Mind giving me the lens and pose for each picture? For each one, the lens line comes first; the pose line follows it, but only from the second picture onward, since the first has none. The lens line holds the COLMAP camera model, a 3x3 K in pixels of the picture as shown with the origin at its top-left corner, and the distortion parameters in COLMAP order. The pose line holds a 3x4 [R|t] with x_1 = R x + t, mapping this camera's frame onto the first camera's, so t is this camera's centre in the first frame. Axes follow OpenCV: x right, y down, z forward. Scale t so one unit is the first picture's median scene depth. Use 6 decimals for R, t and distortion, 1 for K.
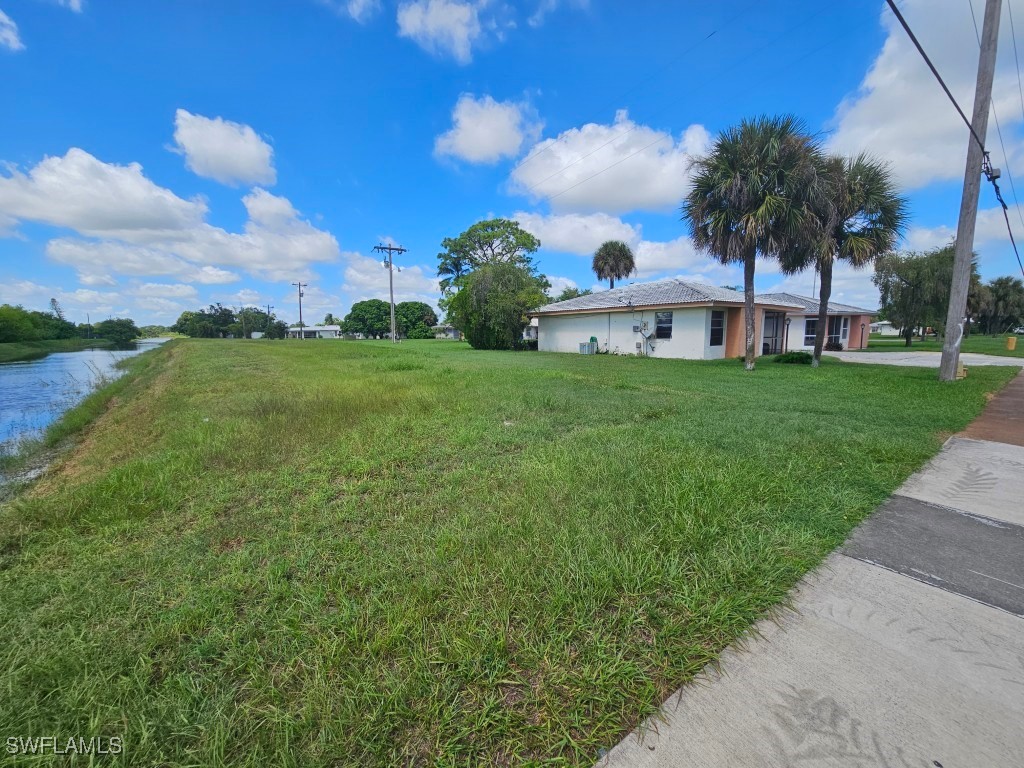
lens RADIAL K [[420.3, 0, 515.6], [0, 420.3, 385.1], [0, 0, 1]] dist [-0.000728, 0.000063]
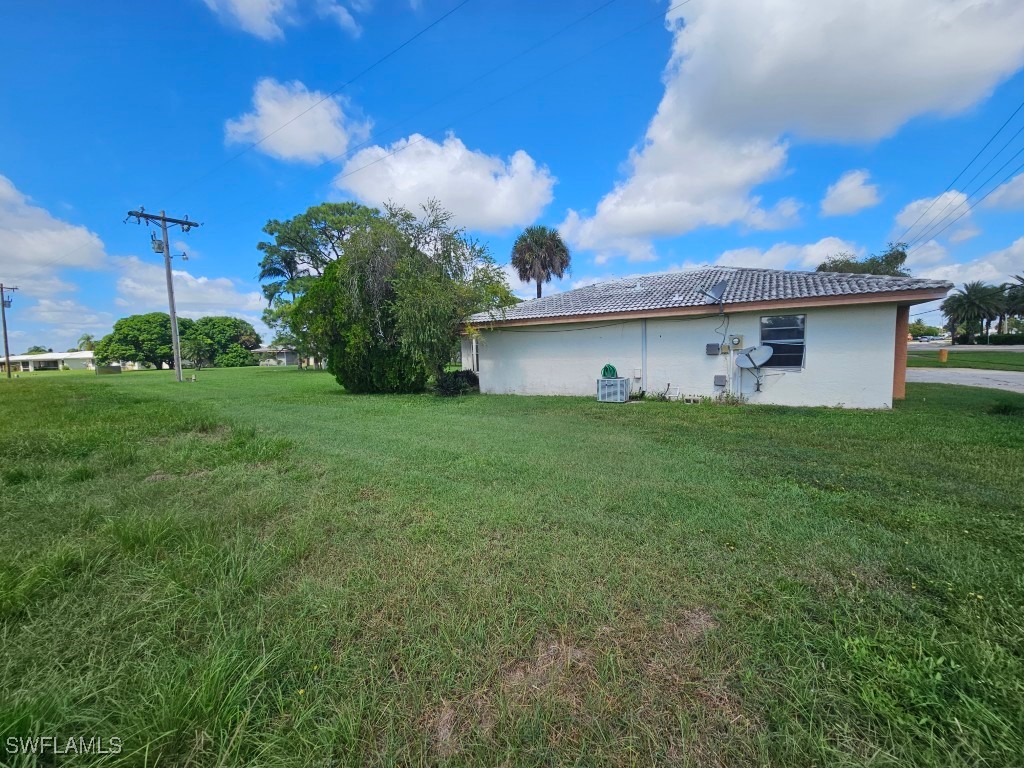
lens RADIAL K [[413.0, 0, 492.6], [0, 413.0, 393.3], [0, 0, 1]] dist [0.028372, 0.000169]
pose [[0.945763, -0.056113, 0.319973, -0.053611], [0.064050, 0.997844, -0.014326, -0.035153], [-0.318479, 0.034043, 0.947318, 0.234920]]
